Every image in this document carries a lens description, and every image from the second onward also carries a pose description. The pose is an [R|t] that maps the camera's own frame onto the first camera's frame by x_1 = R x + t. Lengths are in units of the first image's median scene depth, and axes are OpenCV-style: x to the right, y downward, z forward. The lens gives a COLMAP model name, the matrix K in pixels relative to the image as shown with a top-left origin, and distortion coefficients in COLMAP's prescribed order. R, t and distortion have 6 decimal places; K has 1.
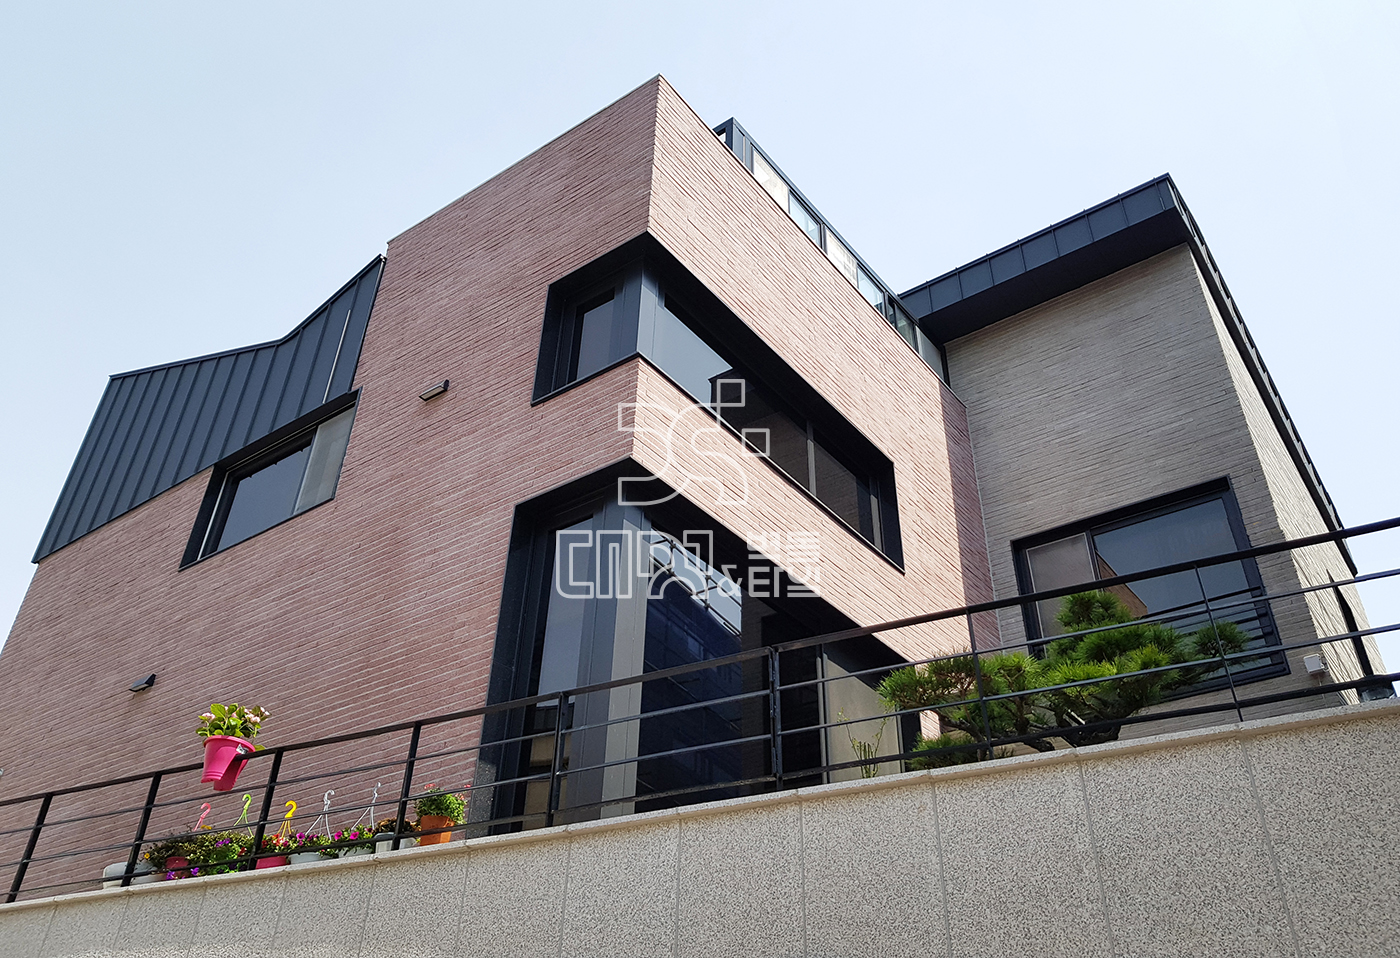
lens RADIAL K [[1156.8, 0, 707.0], [0, 1156.8, 382.2], [0, 0, 1]] dist [0.001928, -0.024510]
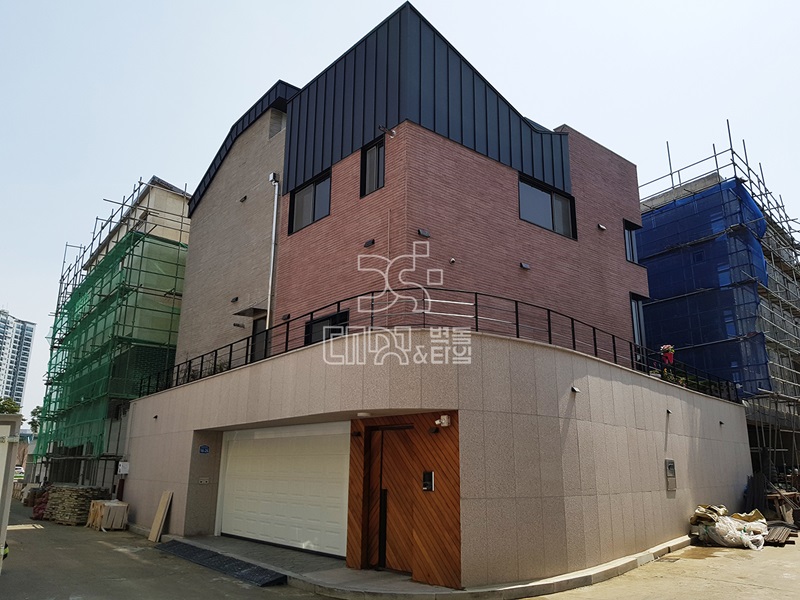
lens RADIAL K [[643.6, 0, 413.3], [0, 643.6, 287.5], [0, 0, 1]] dist [0.037639, -0.127015]
pose [[0.213006, 0.247343, 0.945225, -1.772809], [-0.607672, 0.791091, -0.070071, 0.516758], [-0.765090, -0.559461, 0.318811, 0.660707]]
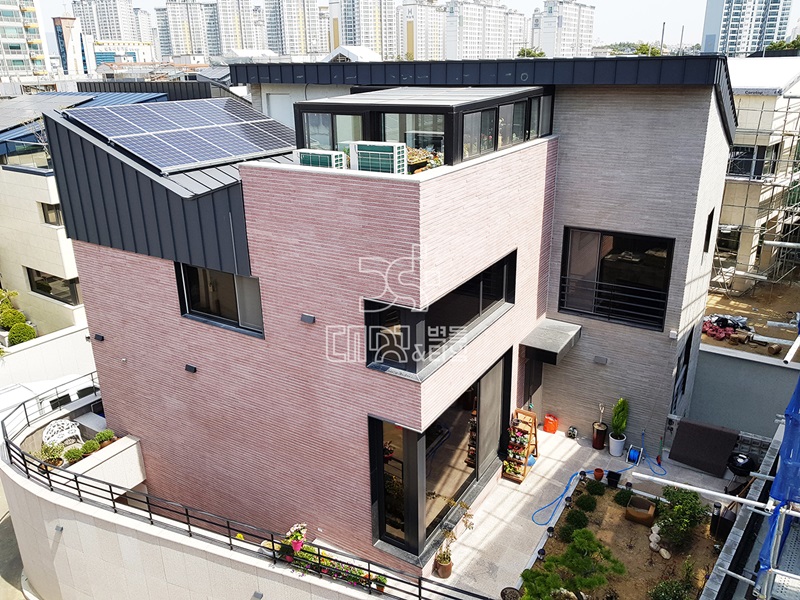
lens RADIAL K [[637.3, 0, 400.0], [0, 637.3, 300.0], [0, 0, 1]] dist [0.007425, -0.004773]
pose [[0.995912, -0.062298, 0.065412, -0.129322], [-0.024173, 0.513922, 0.857496, -0.884772], [-0.087037, -0.855572, 0.510315, 0.388784]]
